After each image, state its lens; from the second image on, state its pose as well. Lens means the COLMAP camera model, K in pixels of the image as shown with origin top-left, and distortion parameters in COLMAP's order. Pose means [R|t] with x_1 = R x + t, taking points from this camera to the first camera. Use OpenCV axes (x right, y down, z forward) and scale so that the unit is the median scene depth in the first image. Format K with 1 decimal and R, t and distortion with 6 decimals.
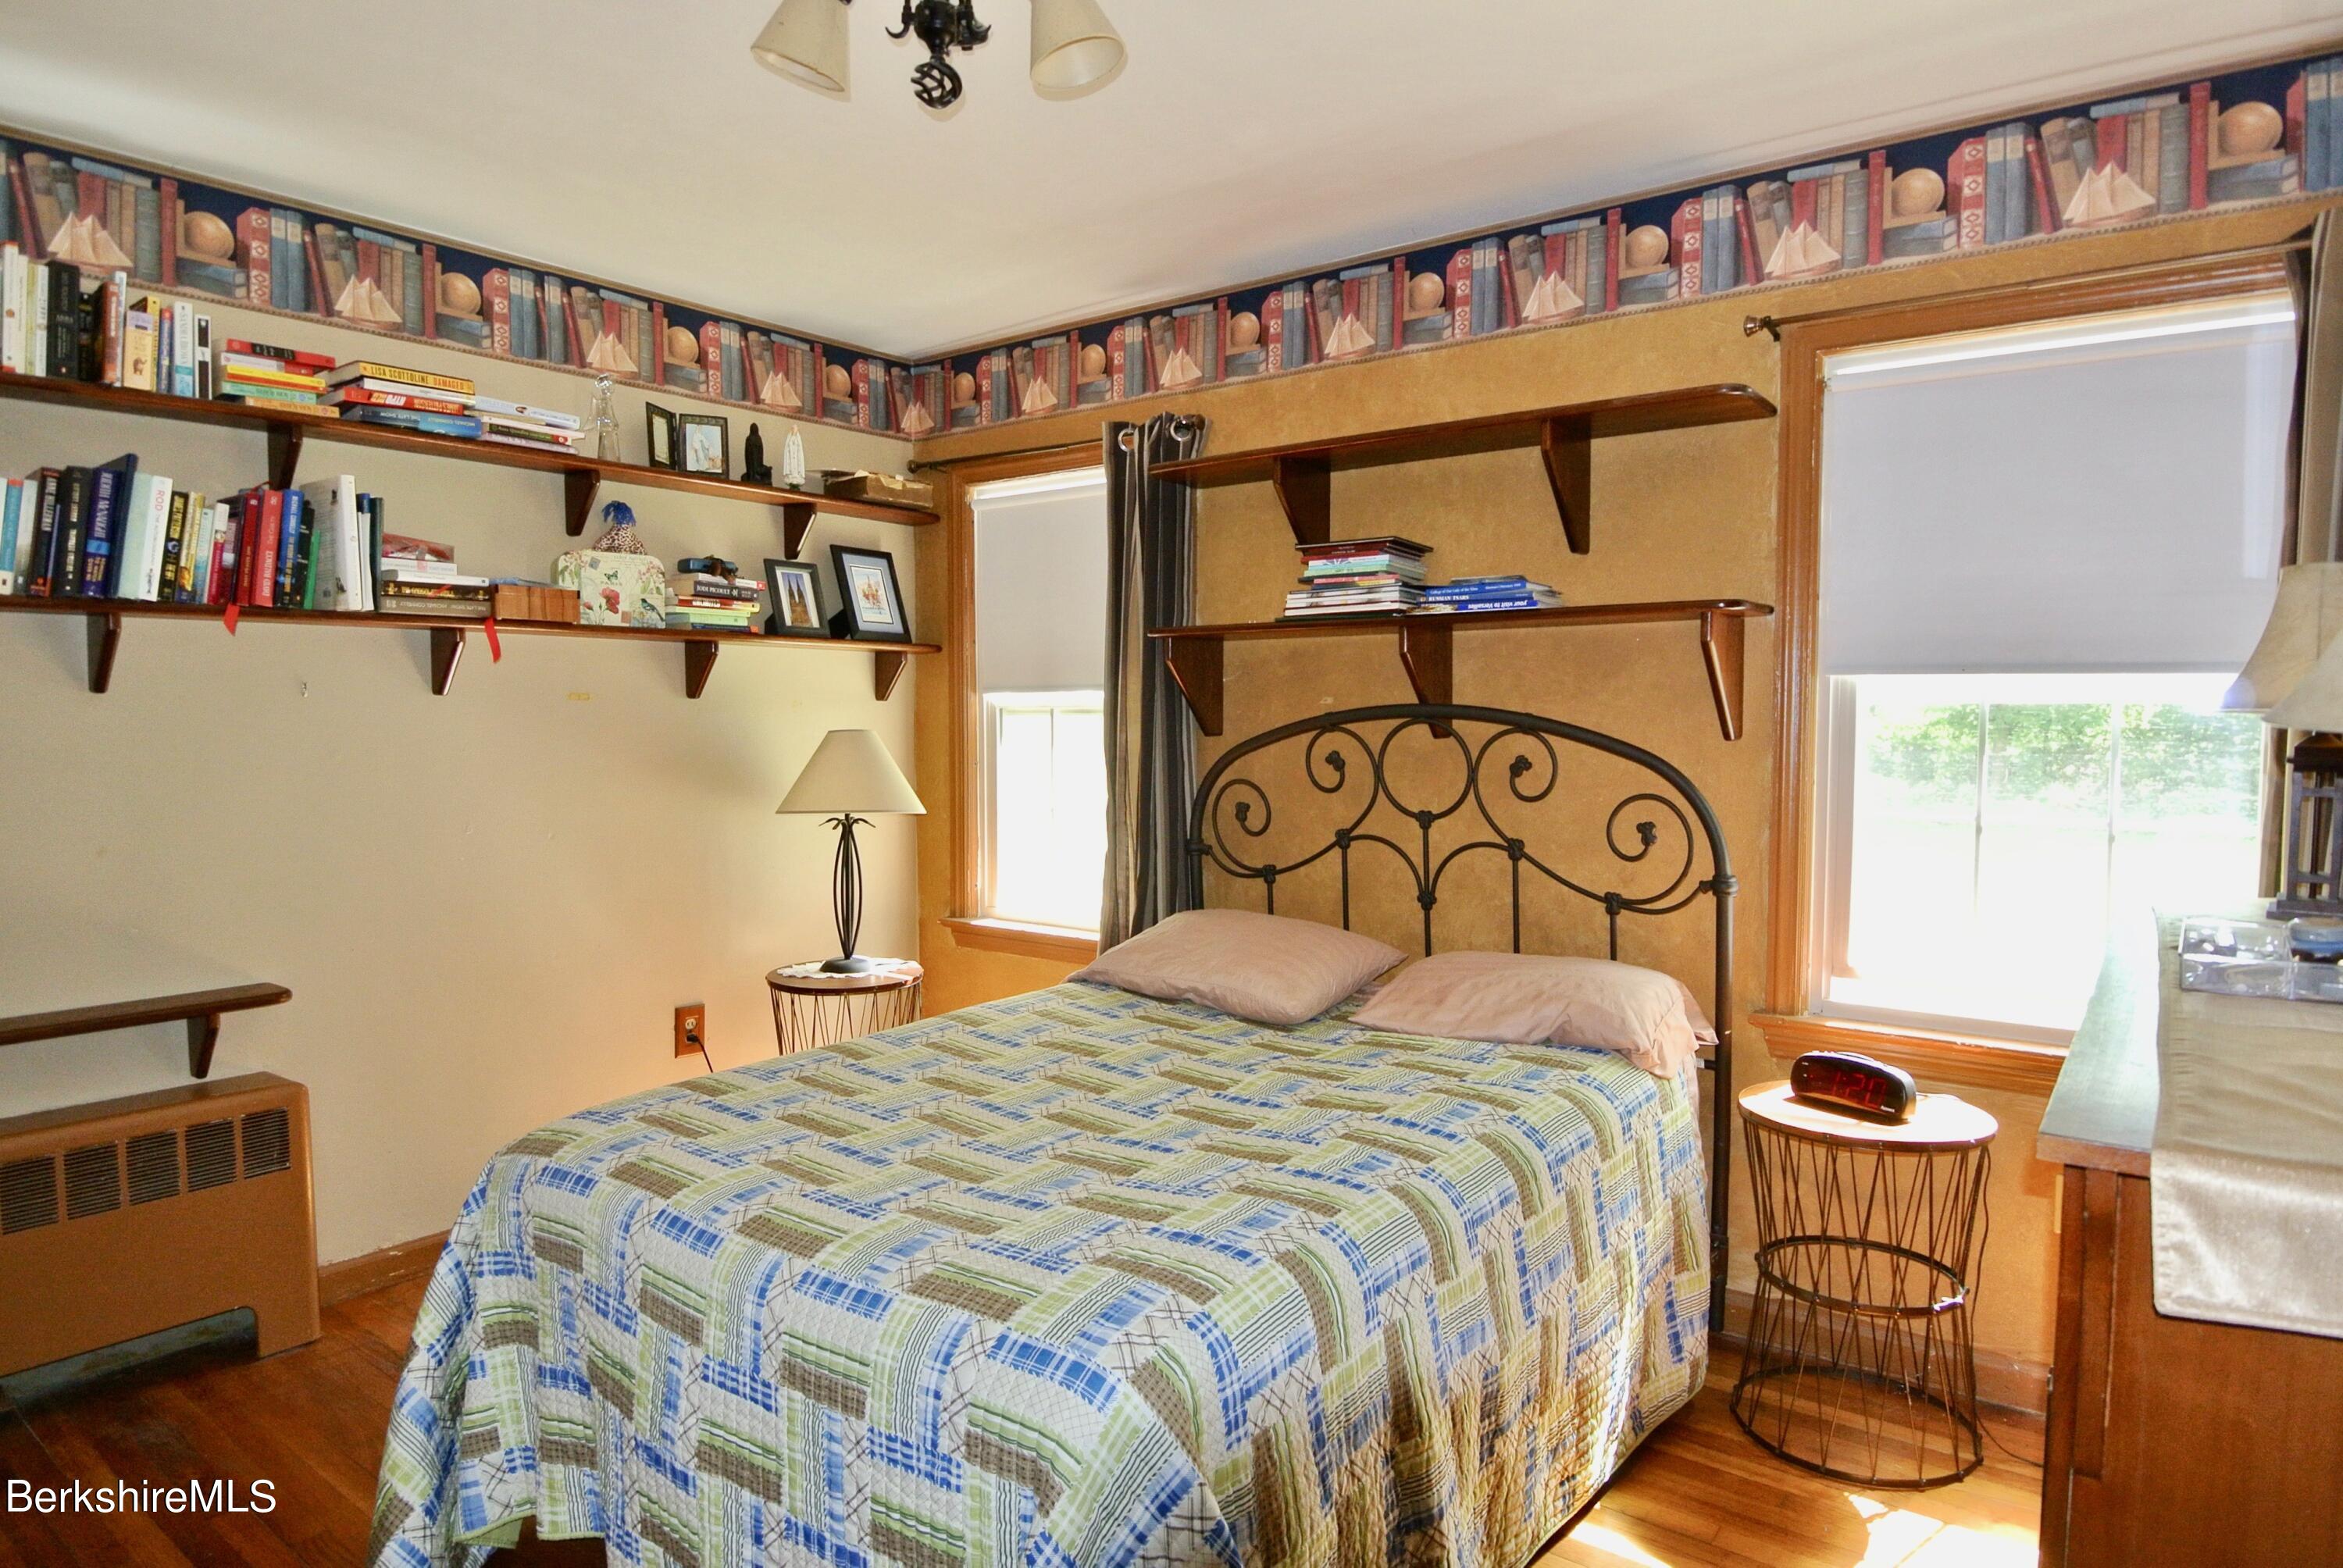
lens RADIAL K [[1380.1, 0, 1171.5], [0, 1380.1, 784.0], [0, 0, 1]] dist [0.004610, -0.023056]
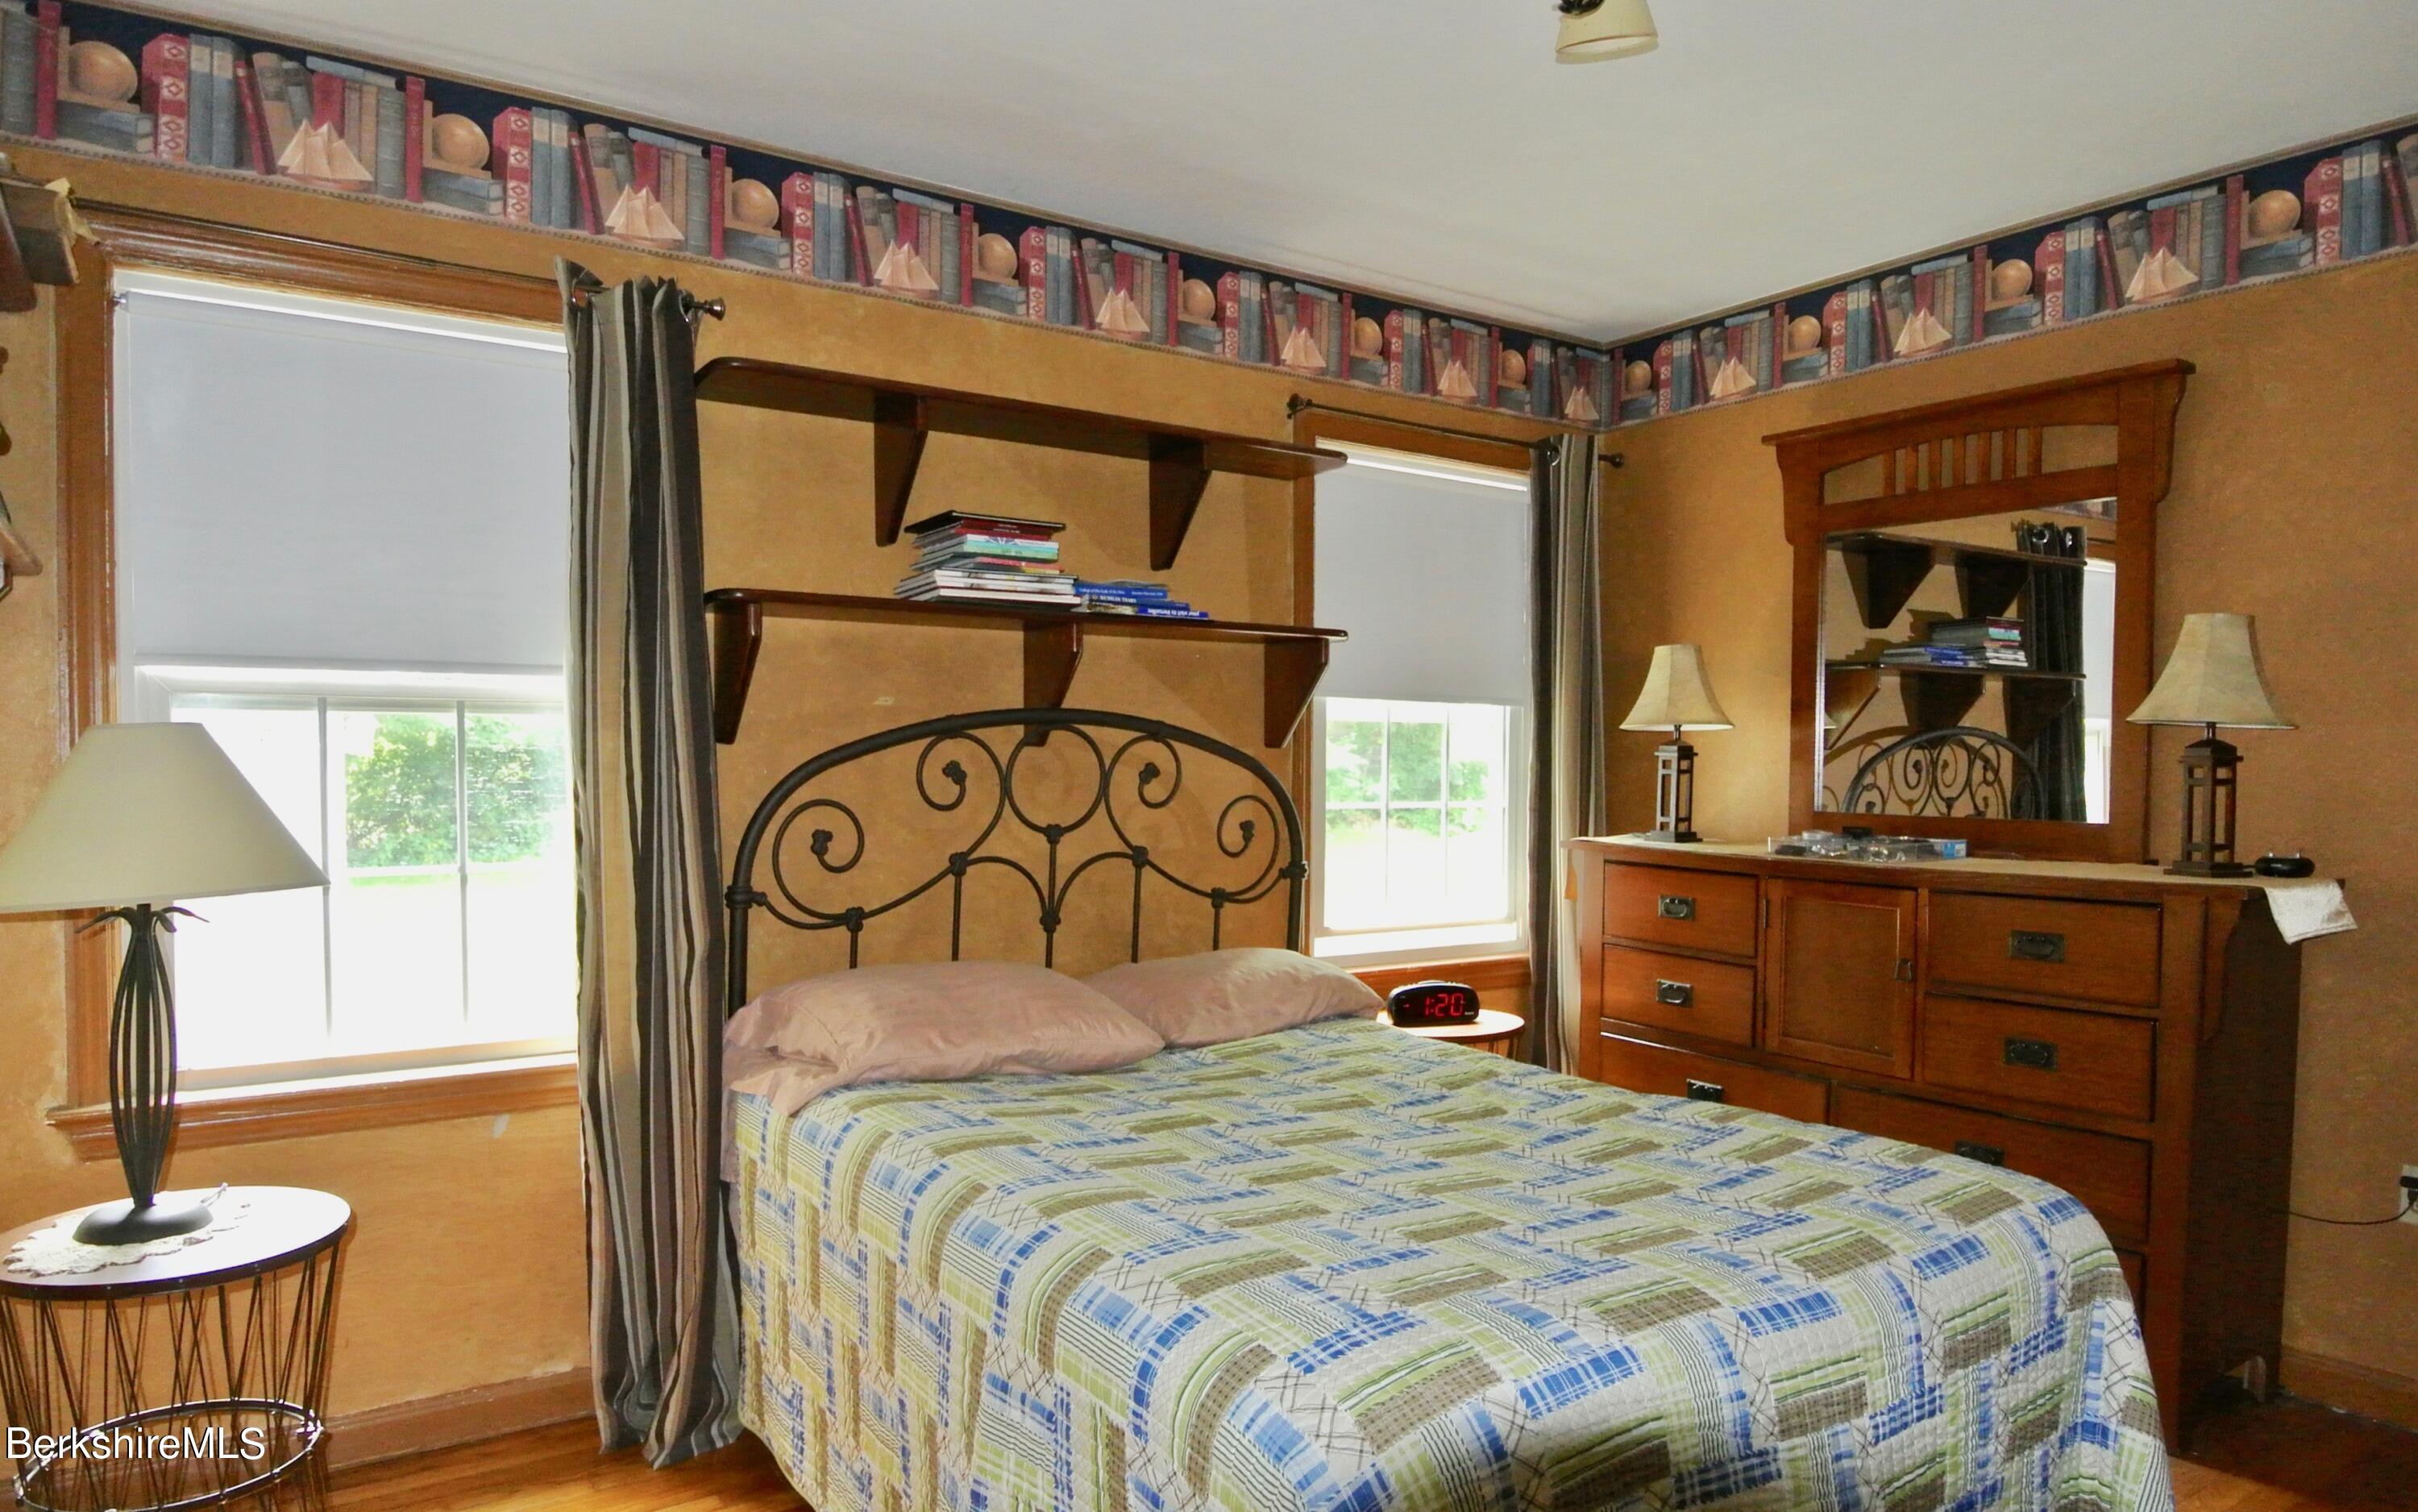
lens RADIAL K [[1632.3, 0, 1209.0], [0, 1632.3, 756.0], [0, 0, 1]] dist [-0.004687, -0.051252]
pose [[0.262117, -0.007484, 0.965007, -0.803092], [0.032083, 0.999485, -0.000963, -0.020919], [-0.964503, 0.031213, 0.262222, 0.582849]]
